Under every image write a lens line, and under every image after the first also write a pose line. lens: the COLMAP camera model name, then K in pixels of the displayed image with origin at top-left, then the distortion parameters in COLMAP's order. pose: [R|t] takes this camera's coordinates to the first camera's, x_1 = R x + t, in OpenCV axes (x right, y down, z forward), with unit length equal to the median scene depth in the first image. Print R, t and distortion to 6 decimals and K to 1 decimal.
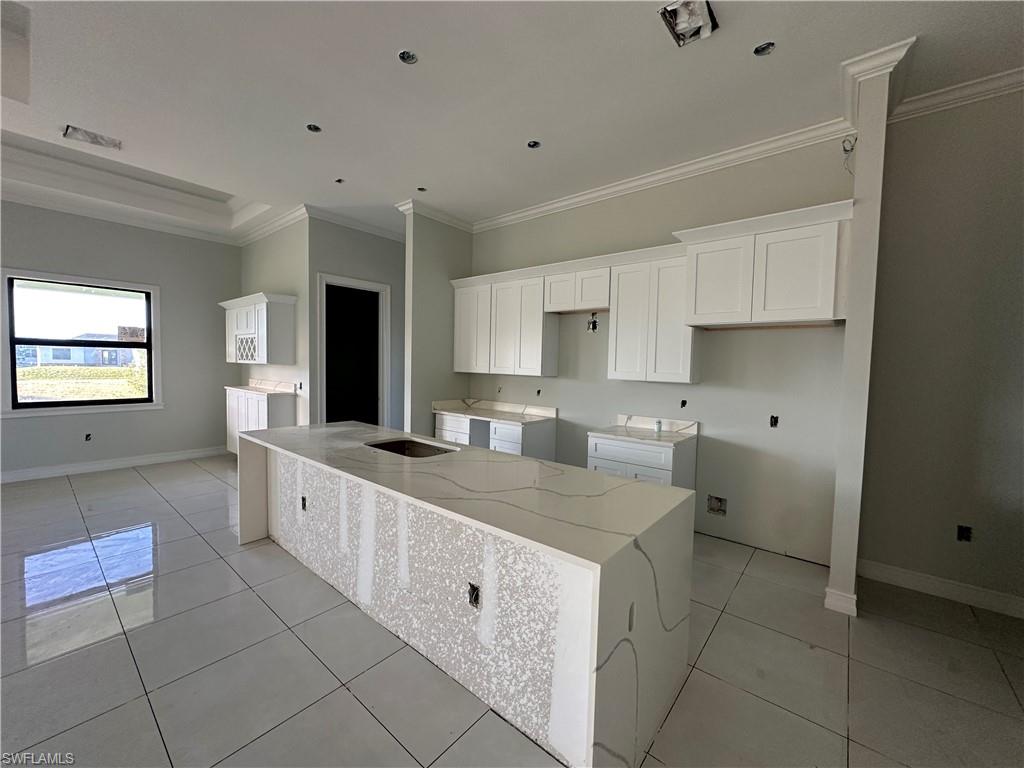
lens RADIAL K [[410.3, 0, 510.1], [0, 410.3, 381.7], [0, 0, 1]] dist [-0.006497, 0.000651]
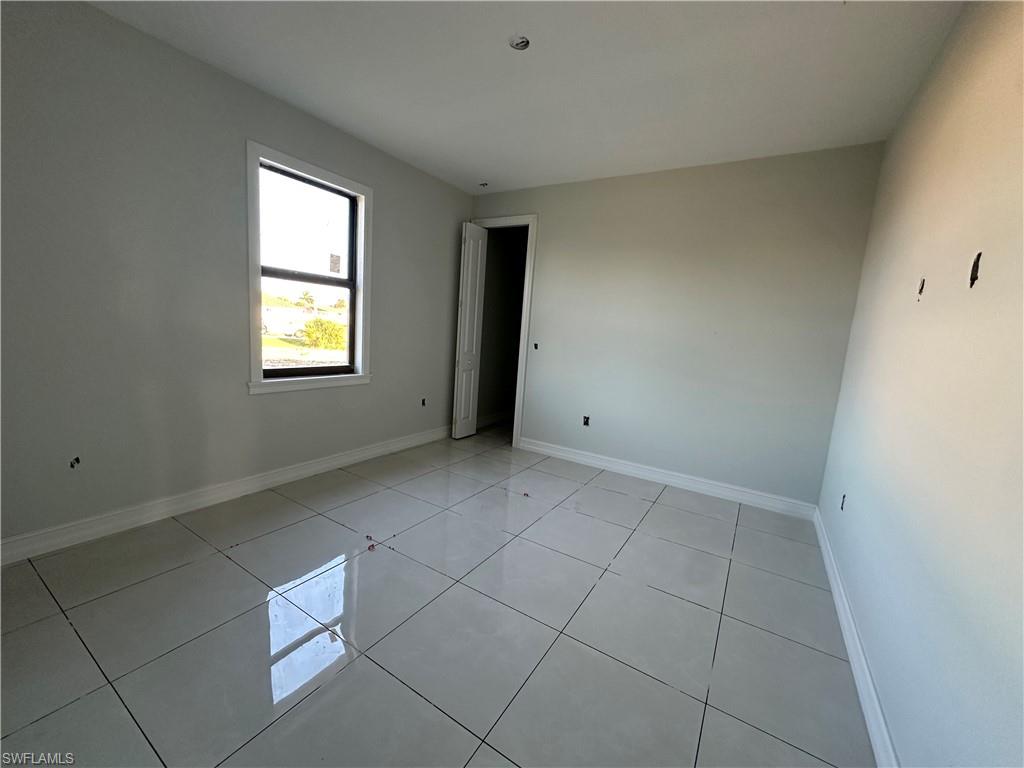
lens RADIAL K [[410.3, 0, 512.2], [0, 410.3, 387.2], [0, 0, 1]] dist [-0.006497, 0.000651]
pose [[0.989493, 0.031254, 0.141165, -0.944873], [-0.044524, 0.994778, 0.091843, 0.002672], [-0.137557, -0.097163, 0.985717, 0.415793]]
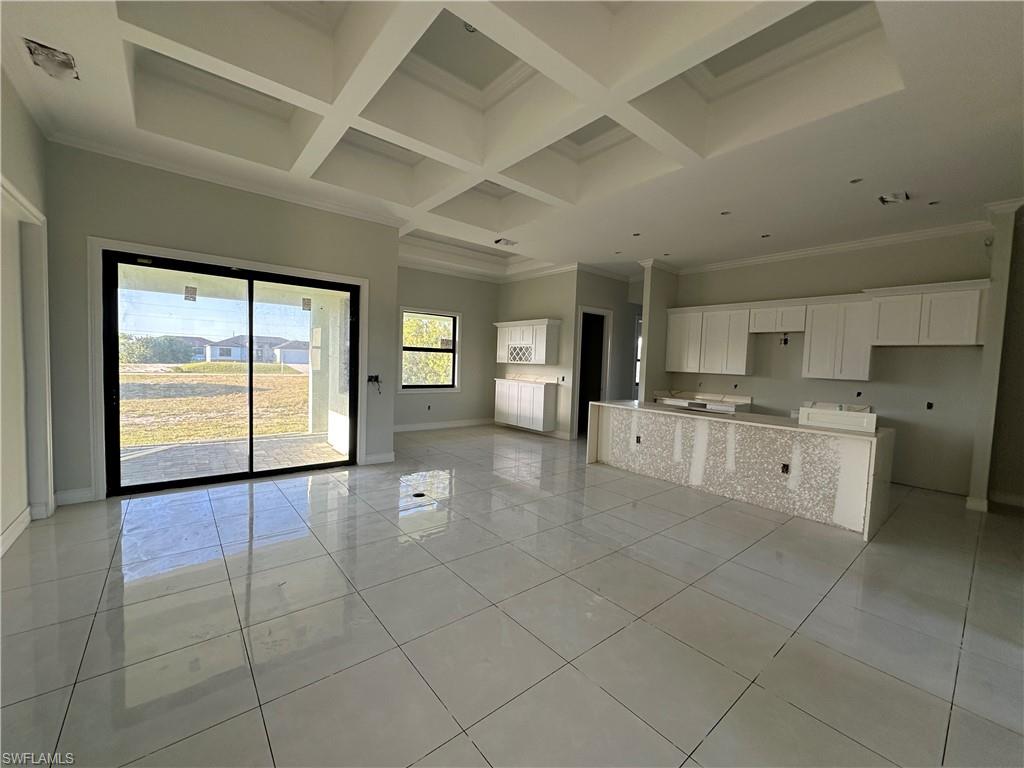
lens RADIAL K [[410.3, 0, 507.0], [0, 410.3, 382.1], [0, 0, 1]] dist [-0.006497, 0.000651]
pose [[0.982109, 0.022355, -0.186981, -0.510269], [-0.022516, 0.999746, 0.001262, 0.030781], [0.186961, 0.002971, 0.982363, -0.653027]]
